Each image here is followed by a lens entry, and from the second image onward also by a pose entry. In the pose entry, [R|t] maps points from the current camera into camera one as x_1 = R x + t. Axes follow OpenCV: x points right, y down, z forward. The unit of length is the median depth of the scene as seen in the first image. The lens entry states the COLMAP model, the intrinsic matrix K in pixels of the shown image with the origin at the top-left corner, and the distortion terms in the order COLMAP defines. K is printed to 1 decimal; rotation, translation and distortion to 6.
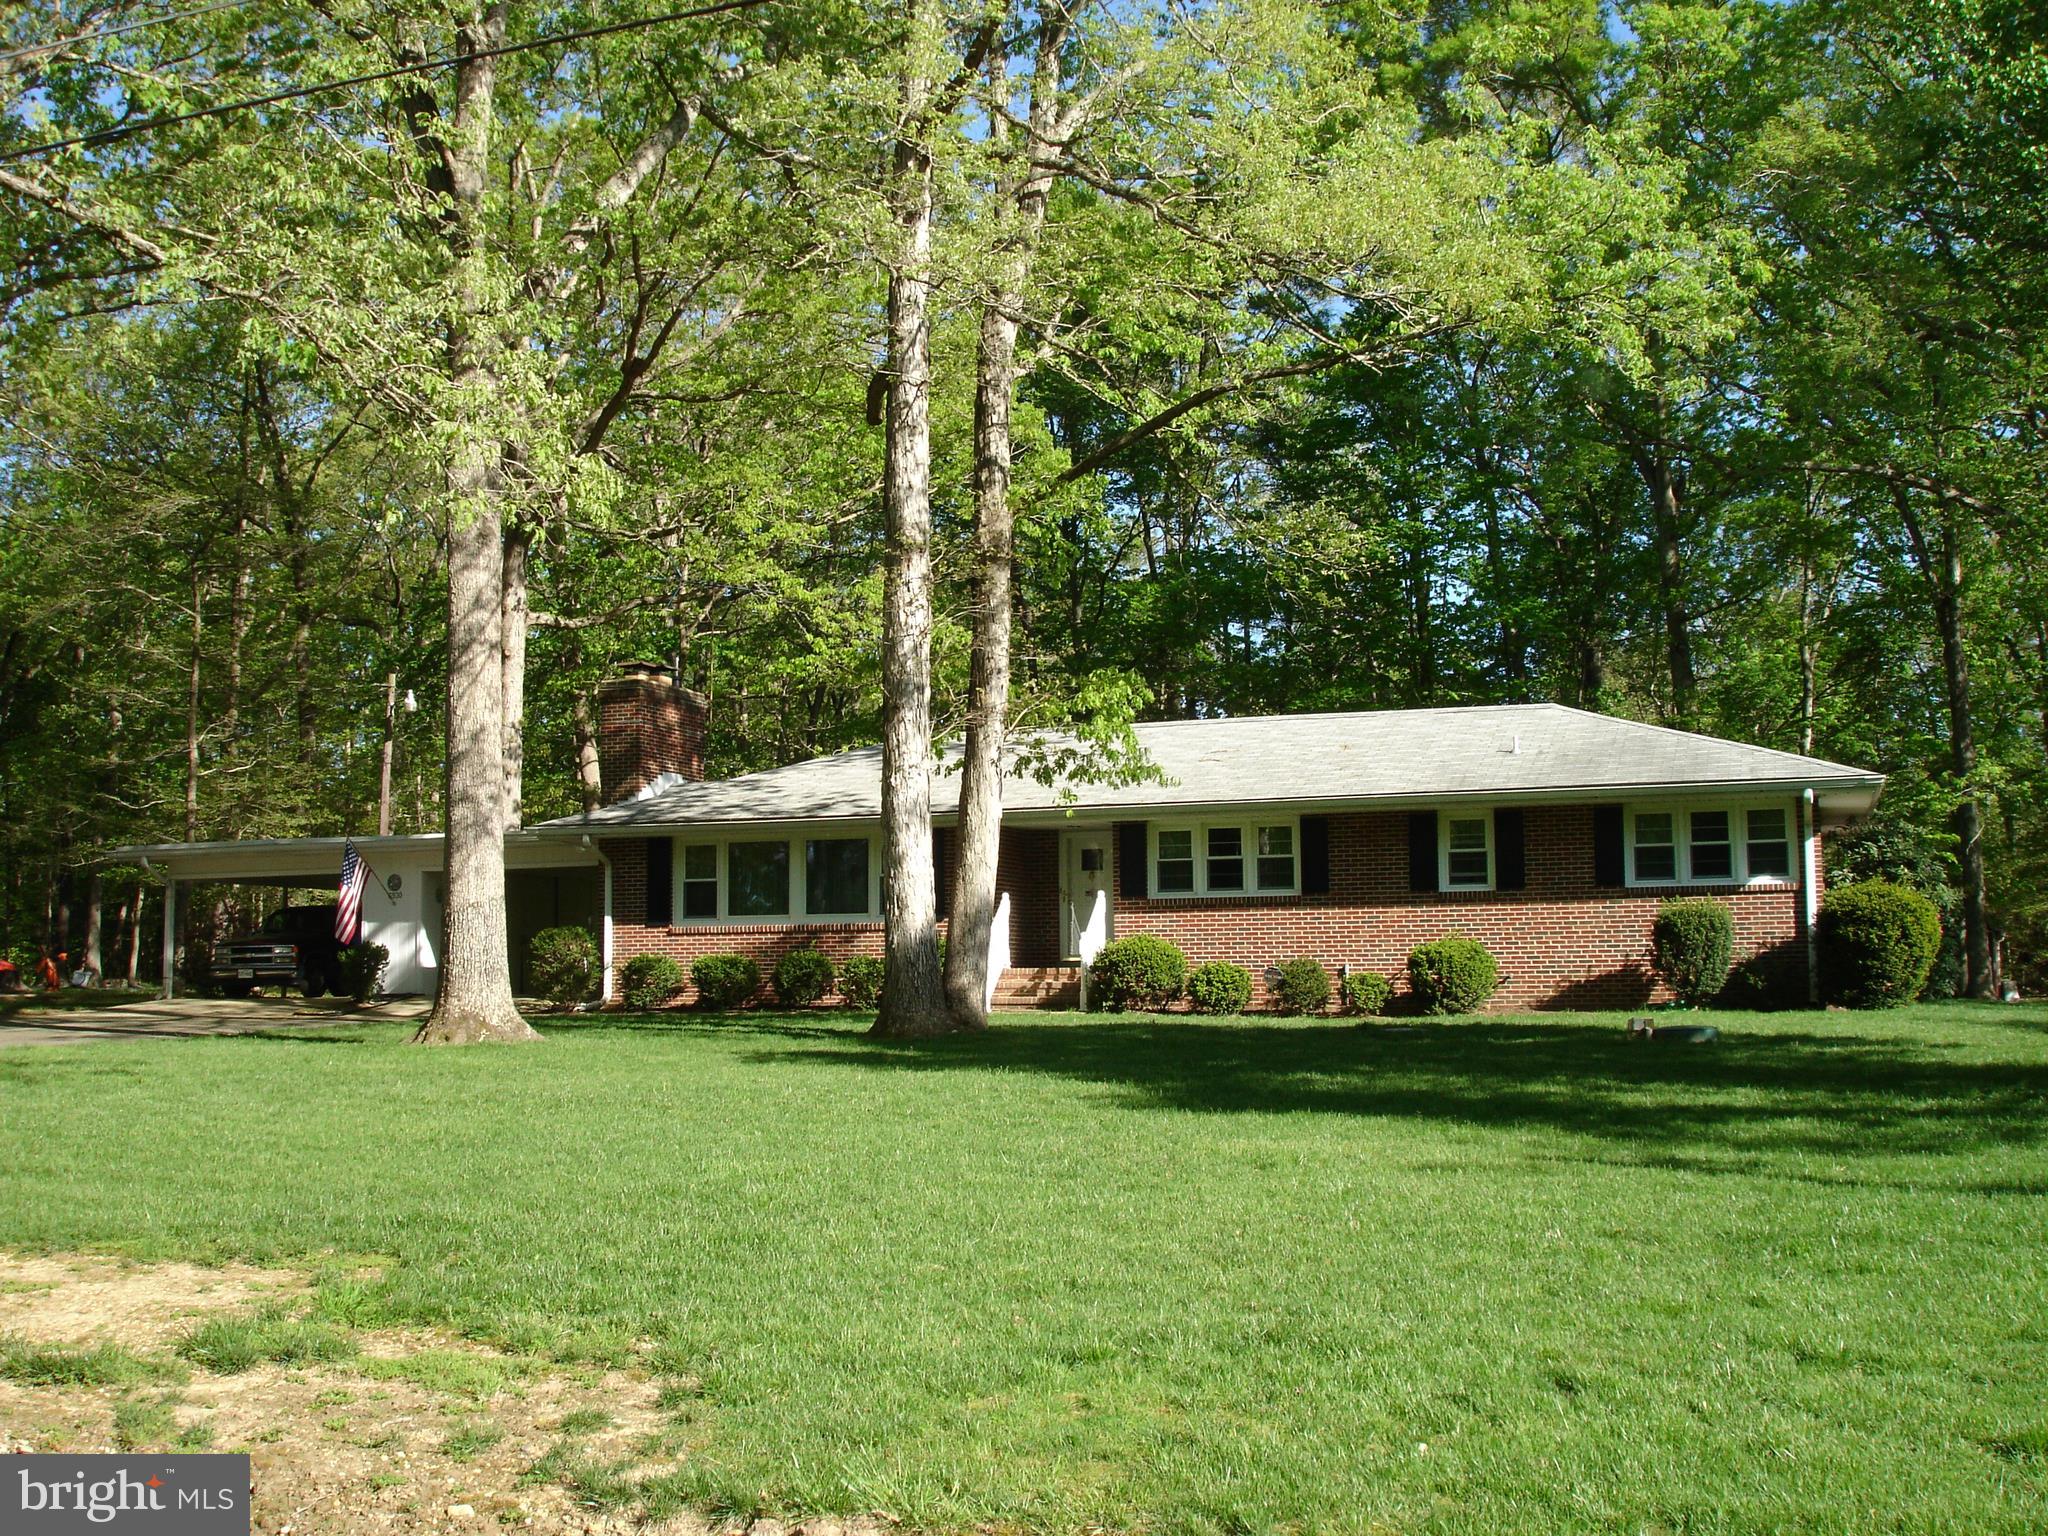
lens RADIAL K [[2314.4, 0, 1028.2], [0, 2314.4, 789.2], [0, 0, 1]] dist [-0.119830, 0.000000]
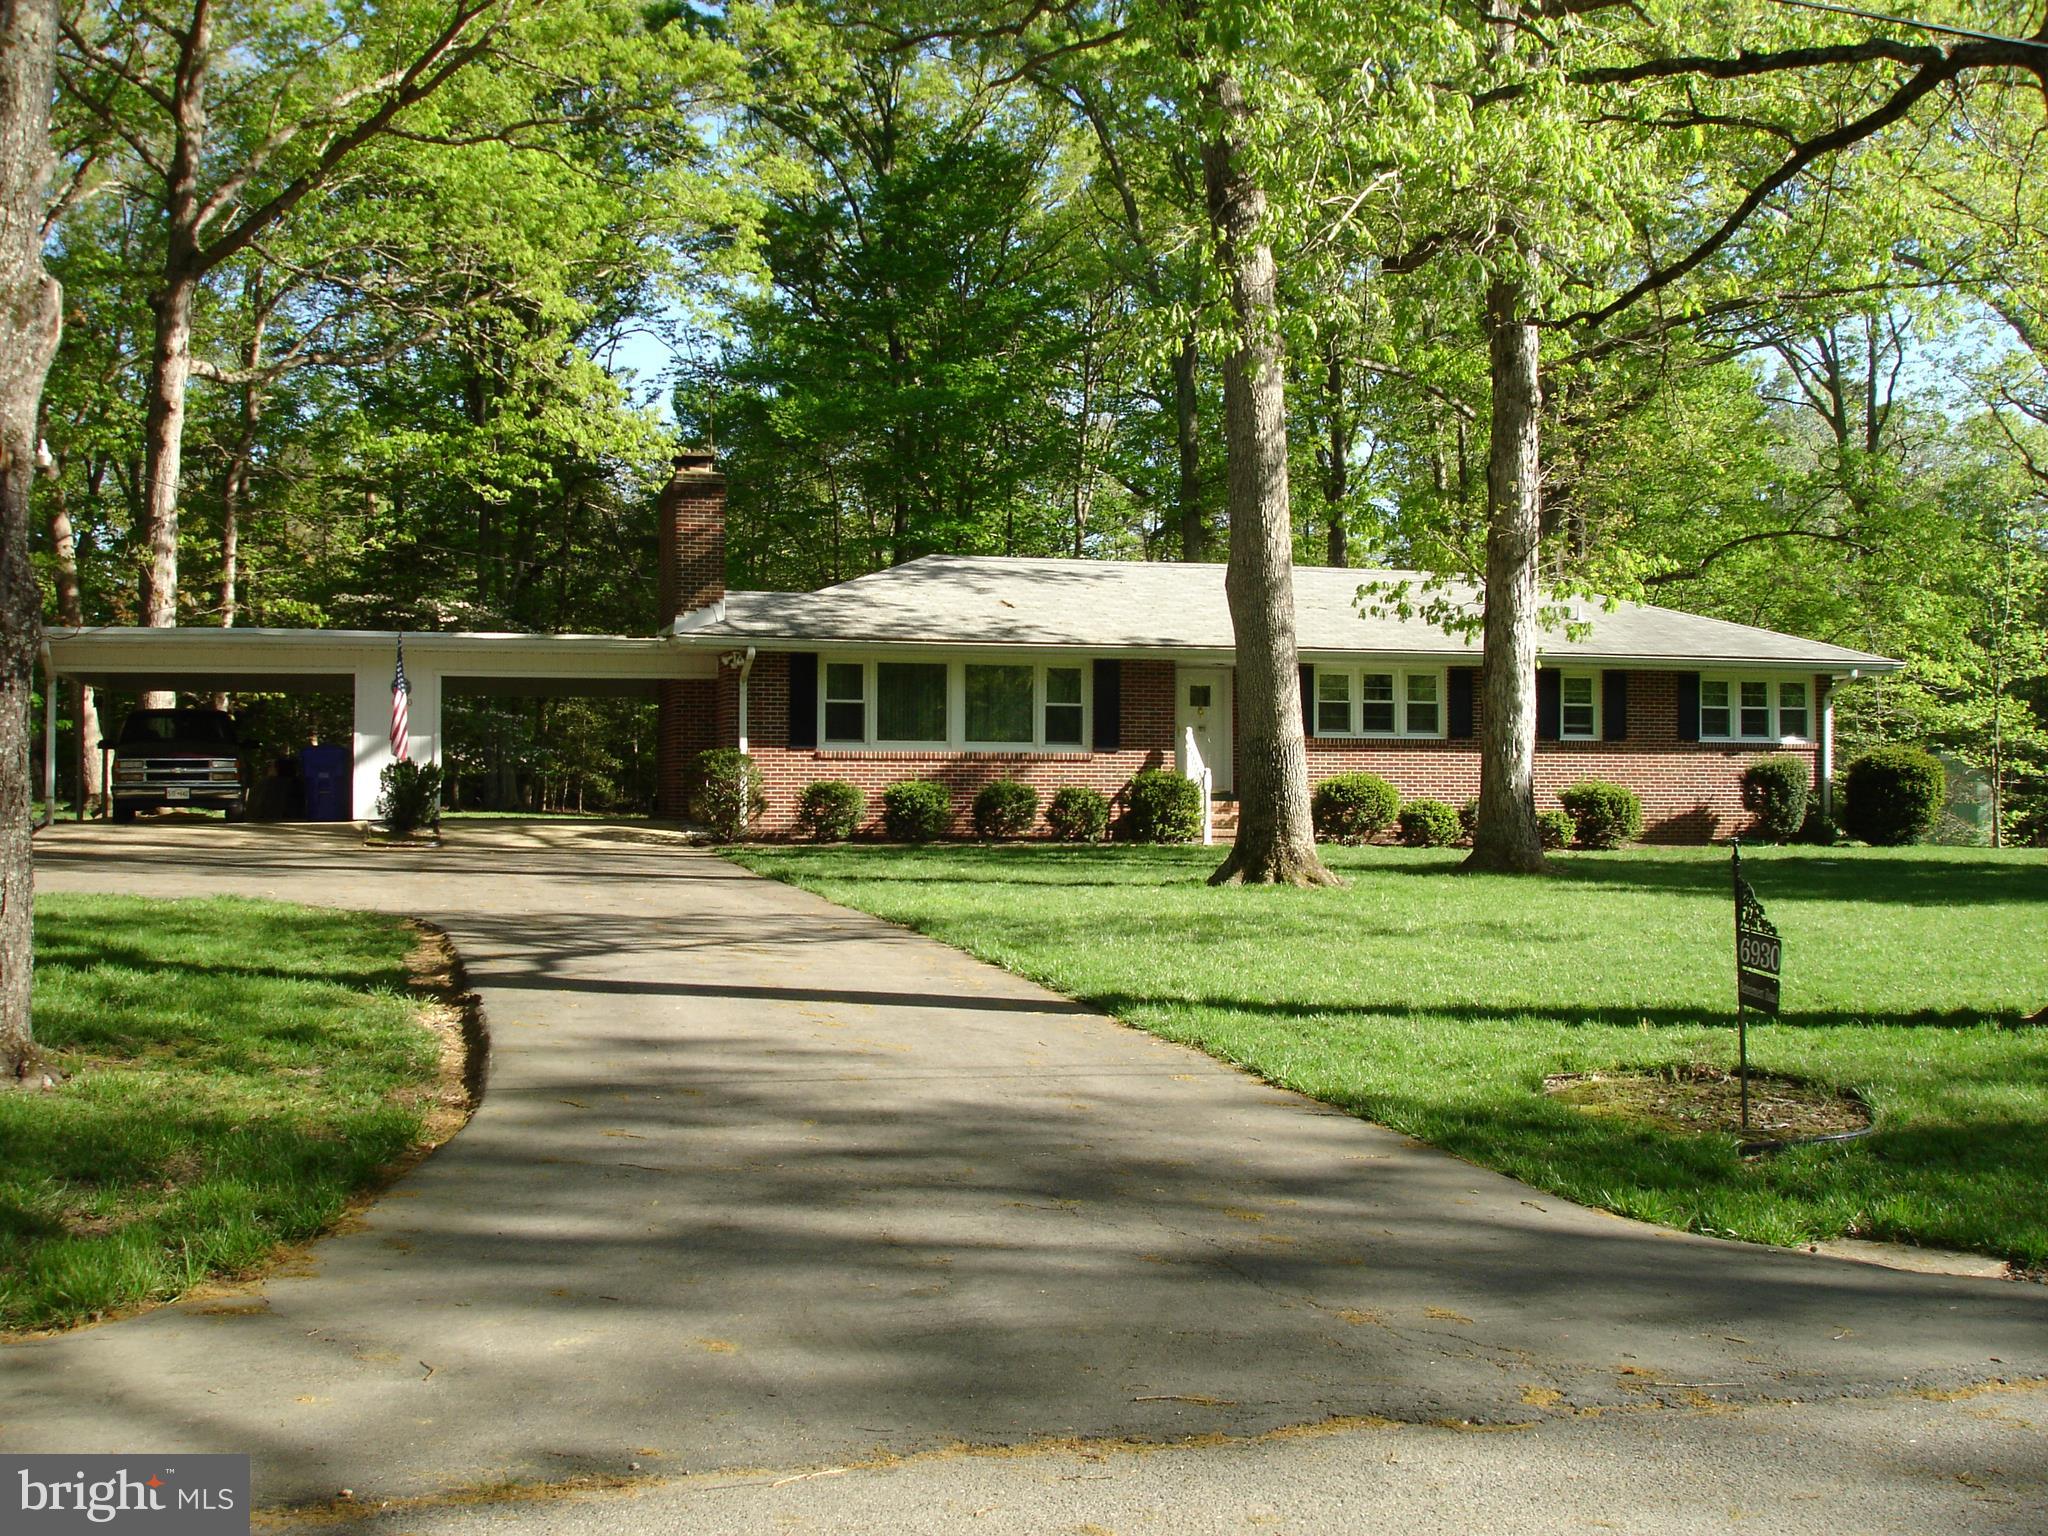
lens RADIAL K [[2314.4, 0, 1017.5], [0, 2314.4, 769.7], [0, 0, 1]] dist [-0.119830, 0.000000]
pose [[0.797327, 0.022095, 0.603143, -0.695662], [-0.059347, 0.997357, 0.041918, 0.026495], [-0.600623, -0.069217, 0.796531, 0.248339]]
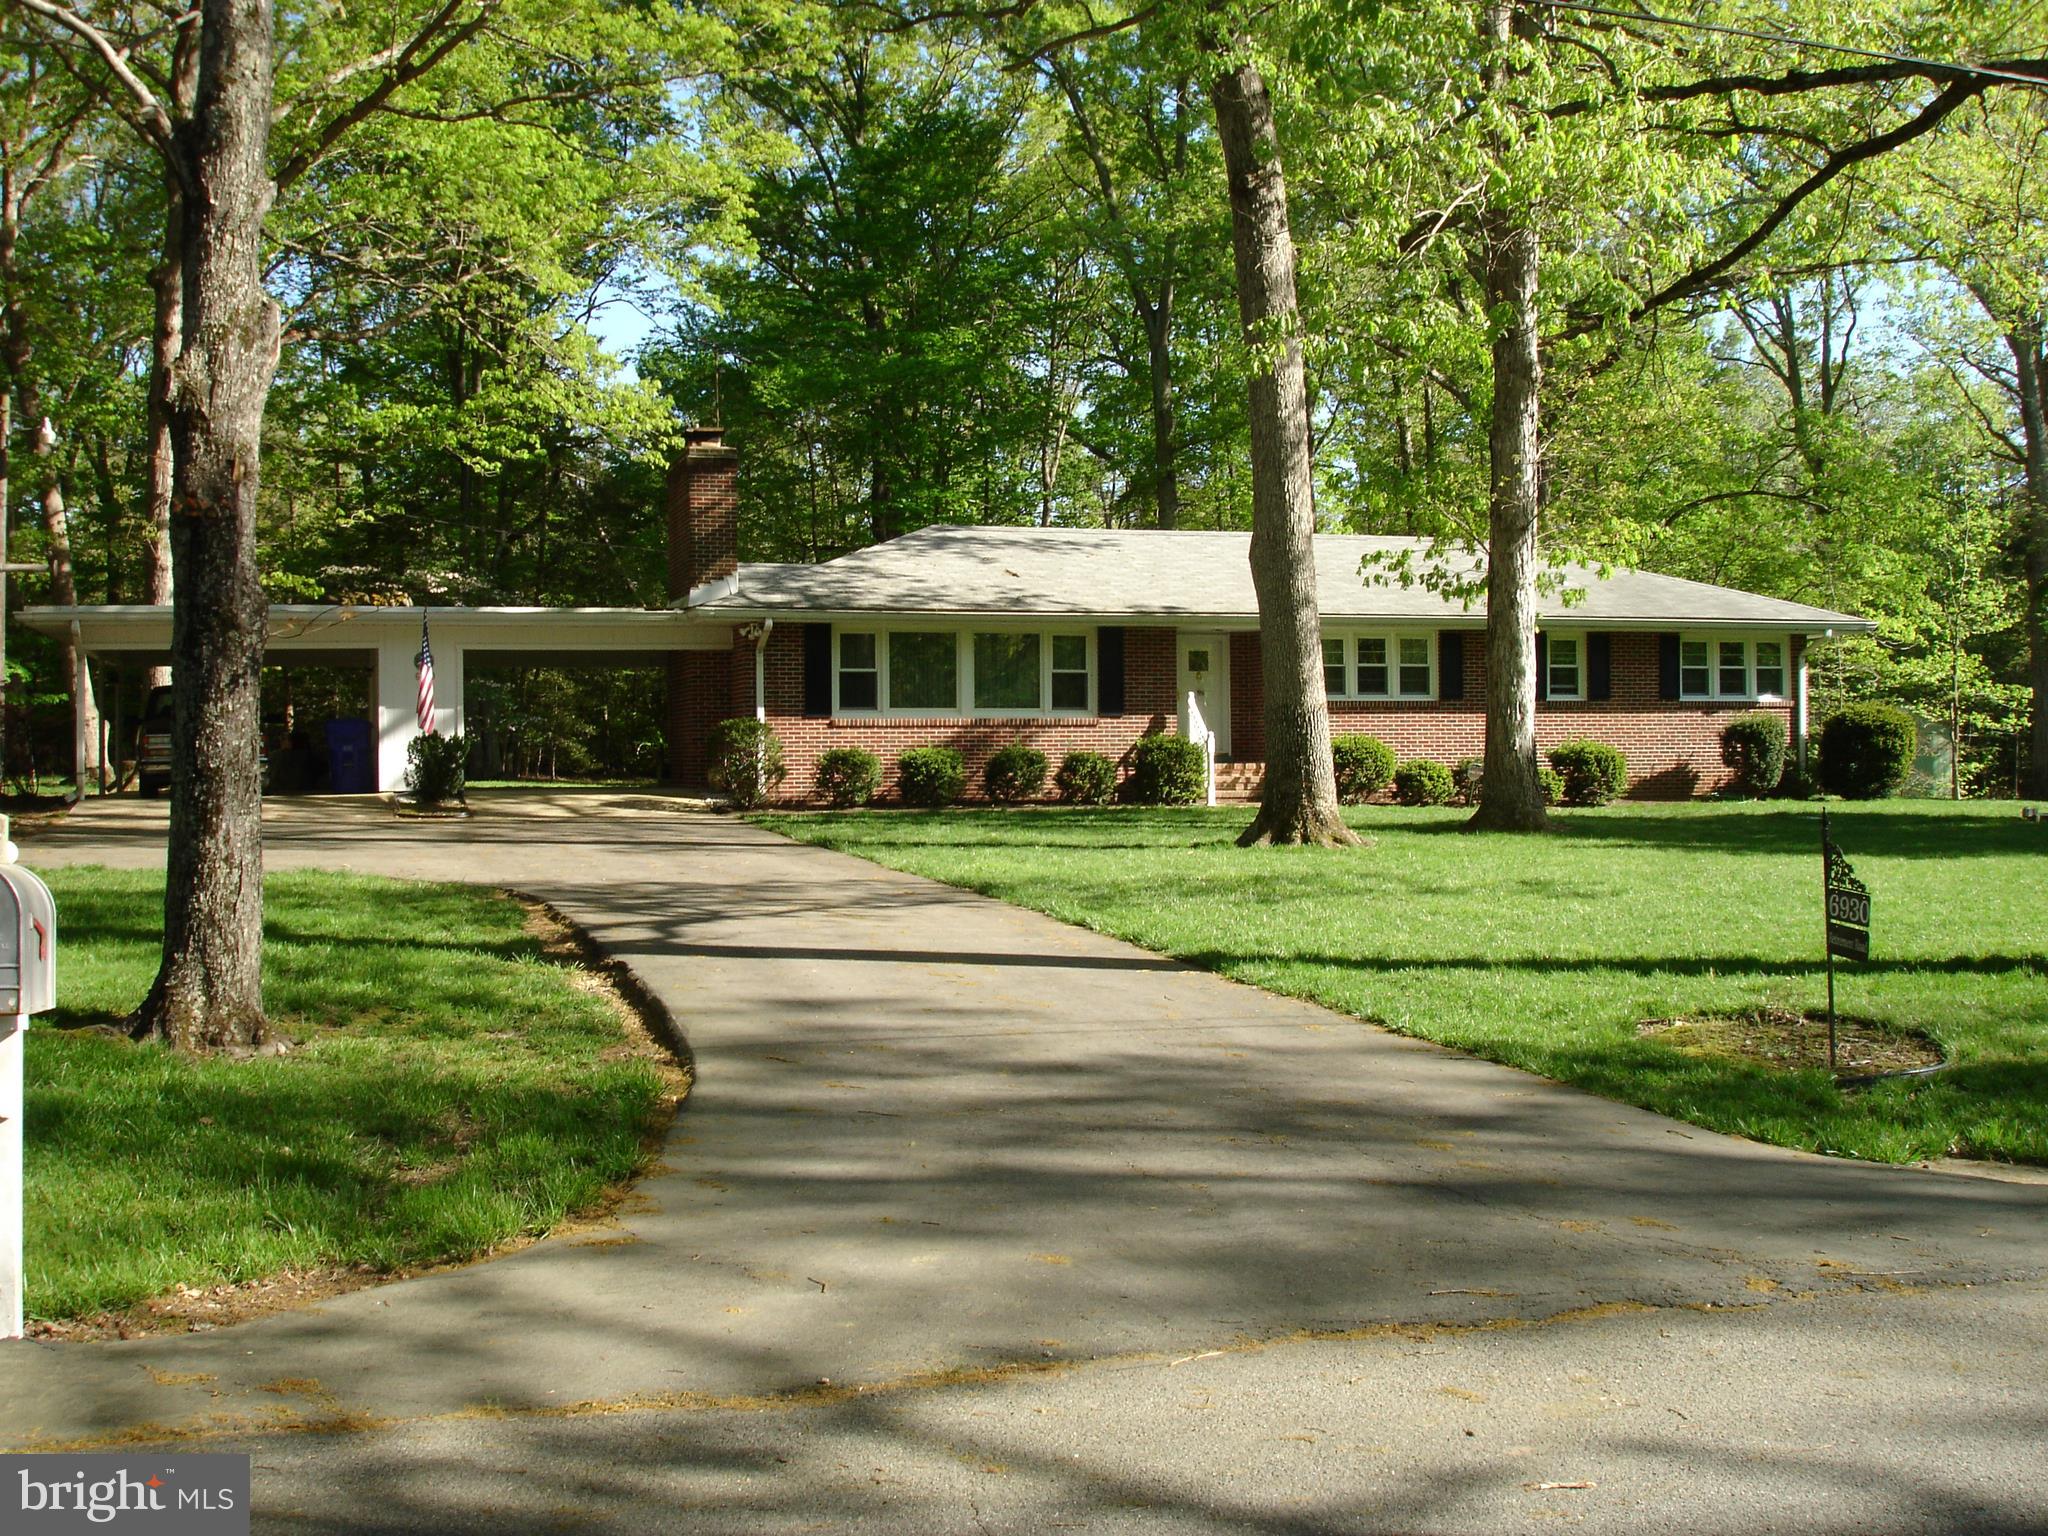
lens RADIAL K [[2314.4, 0, 1026.9], [0, 2314.4, 771.3], [0, 0, 1]] dist [-0.119830, 0.000000]
pose [[0.779821, 0.002205, 0.625999, -0.735737], [-0.050066, 0.997010, 0.058857, 0.023967], [-0.623997, -0.077239, 0.777600, 0.244529]]
